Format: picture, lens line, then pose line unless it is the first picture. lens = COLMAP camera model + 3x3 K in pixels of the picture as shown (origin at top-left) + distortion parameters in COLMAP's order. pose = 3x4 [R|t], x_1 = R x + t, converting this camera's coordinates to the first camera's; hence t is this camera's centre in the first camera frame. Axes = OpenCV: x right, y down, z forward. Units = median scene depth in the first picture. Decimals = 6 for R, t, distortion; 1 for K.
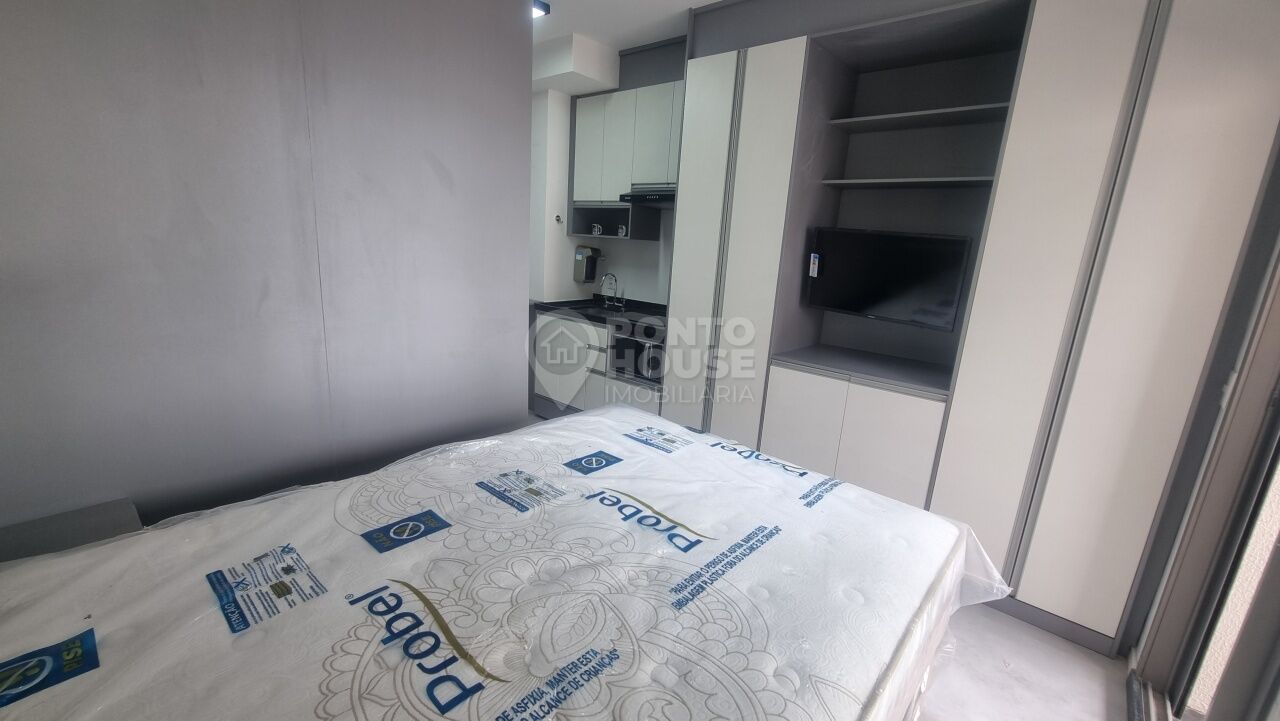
lens RADIAL K [[528.7, 0, 634.6], [0, 528.7, 365.7], [0, 0, 1]] dist [-0.005161, 0.001650]
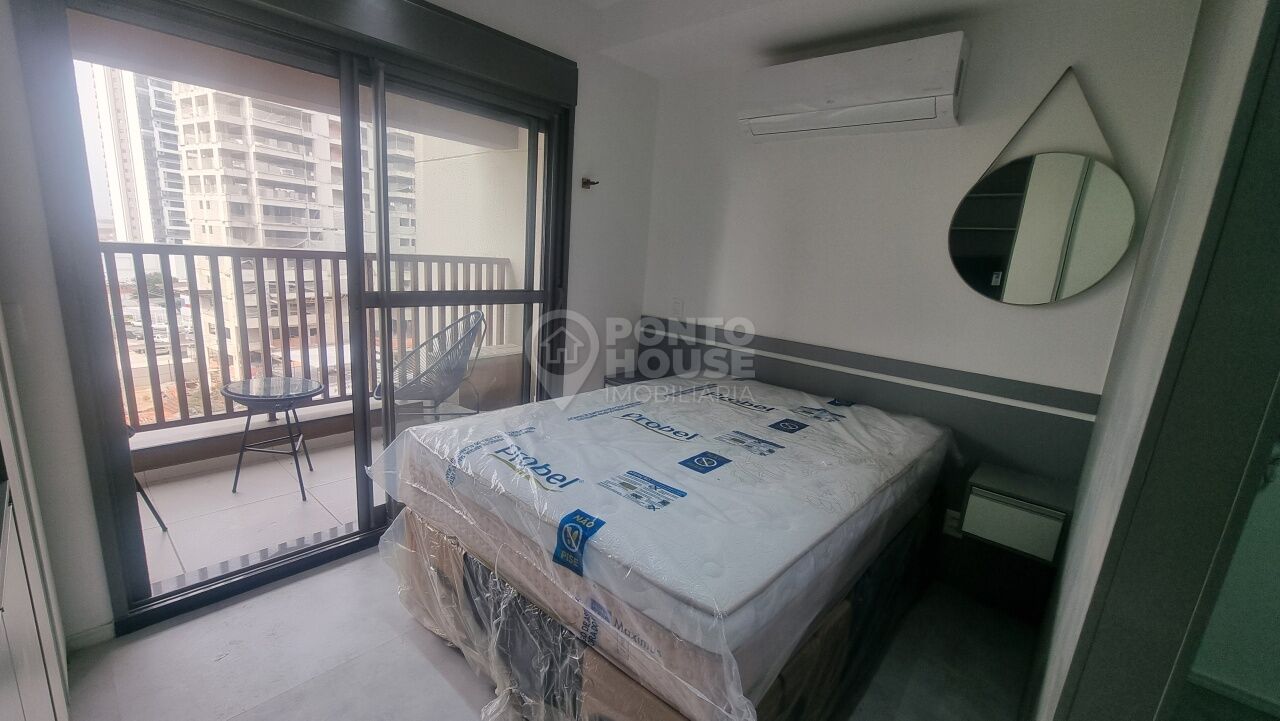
lens RADIAL K [[528.7, 0, 629.0], [0, 528.7, 367.5], [0, 0, 1]] dist [-0.005161, 0.001650]
pose [[-0.991195, -0.131953, -0.010978, 0.114155], [-0.123172, 0.888442, 0.442153, -0.447027], [-0.048590, 0.439612, -0.896873, 1.949346]]
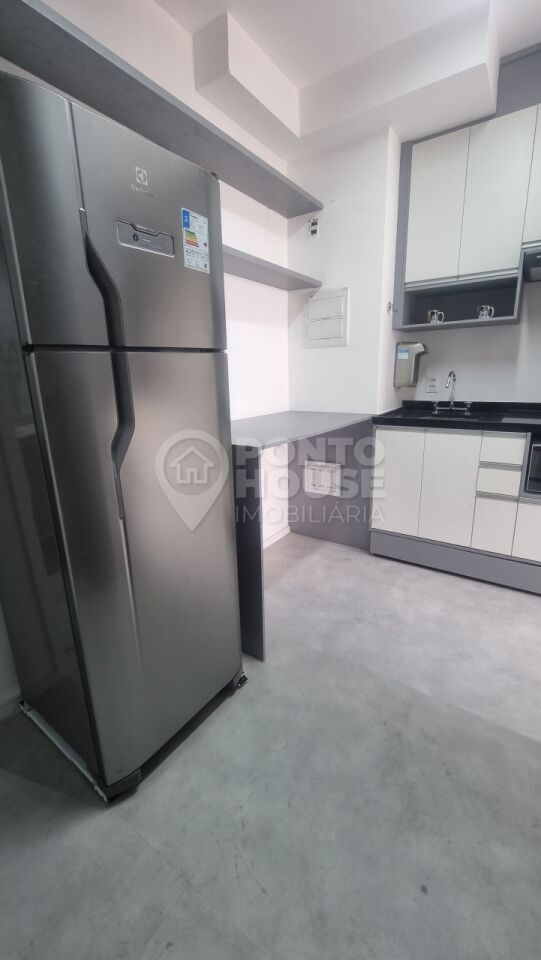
lens RADIAL K [[395.5, 0, 263.9], [0, 395.5, 471.1], [0, 0, 1]] dist [-0.004342, -0.001322]
pose [[0.988901, -0.111543, 0.098144, -1.075382], [0.110818, 0.993758, 0.012832, -0.164593], [-0.098962, -0.001814, 0.995090, 1.126598]]
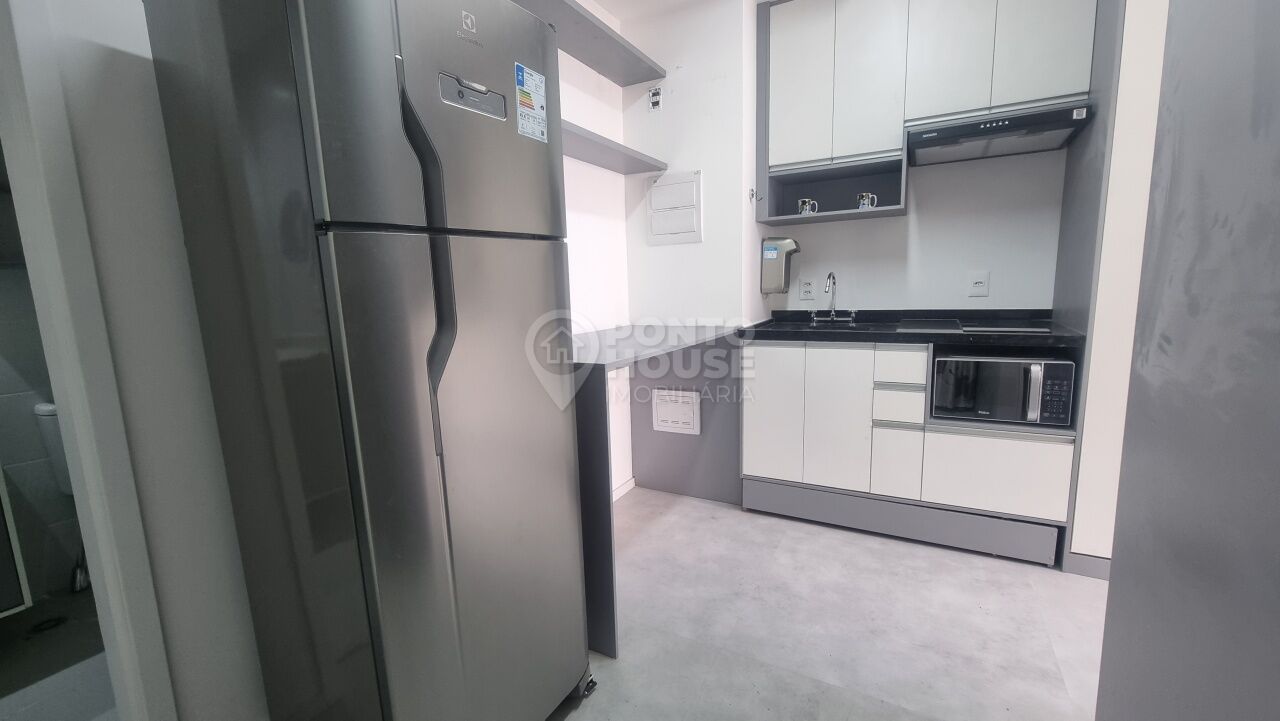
lens RADIAL K [[528.7, 0, 631.7], [0, 528.7, 367.9], [0, 0, 1]] dist [-0.005161, 0.001650]
pose [[0.971525, -0.125496, 0.200970, -1.136521], [0.140823, 0.987975, -0.063826, -0.136762], [-0.190544, 0.090310, 0.977516, 1.111792]]
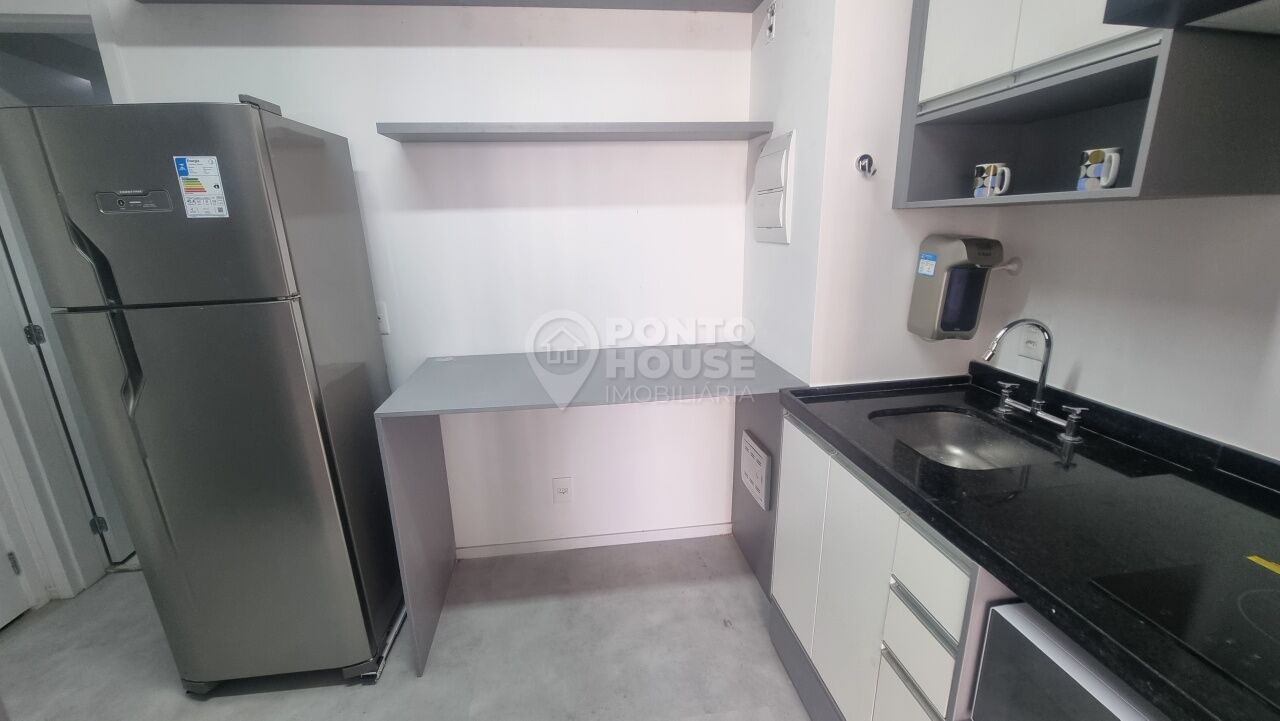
lens RADIAL K [[528.7, 0, 628.1], [0, 528.7, 368.1], [0, 0, 1]] dist [-0.005161, 0.001650]
pose [[0.750210, 0.096764, -0.654081, -0.045961], [-0.085120, 0.995136, 0.049589, -0.374191], [0.655698, 0.018473, 0.754797, 1.626776]]
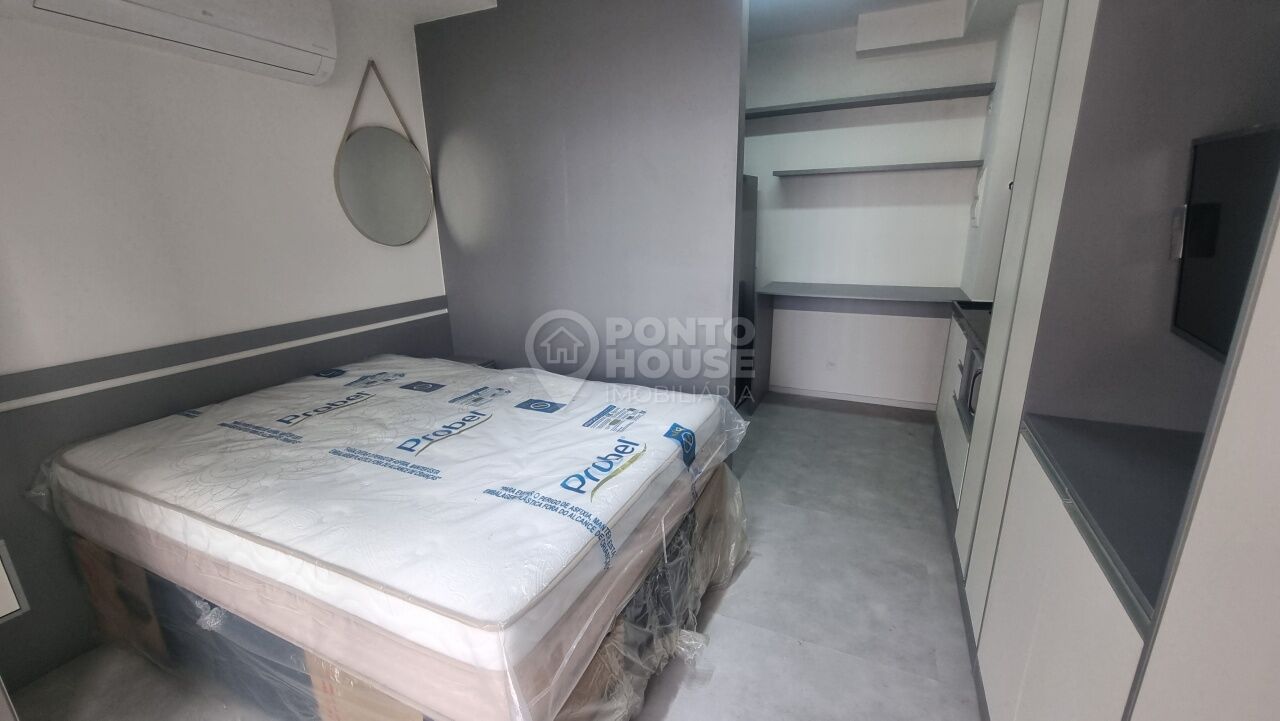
lens RADIAL K [[528.7, 0, 627.2], [0, 528.7, 372.4], [0, 0, 1]] dist [-0.005161, 0.001650]
pose [[0.271595, 0.199640, -0.941477, 1.124522], [-0.190260, 0.970080, 0.150820, -0.110481], [0.943418, 0.138164, 0.301453, 0.854299]]
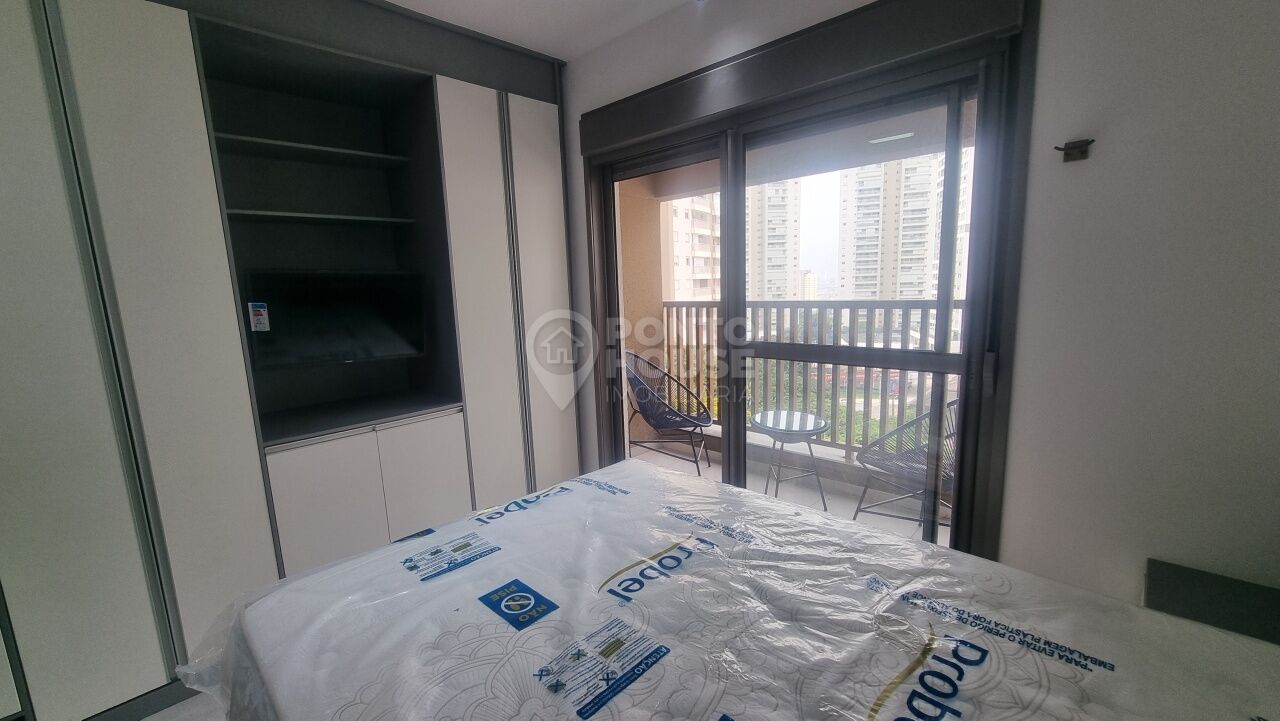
lens RADIAL K [[528.7, 0, 627.6], [0, 528.7, 368.1], [0, 0, 1]] dist [-0.005161, 0.001650]
pose [[0.052342, -0.224108, 0.973158, -0.716990], [0.276656, 0.939606, 0.201501, -0.223674], [-0.959542, 0.258683, 0.111182, 0.732271]]
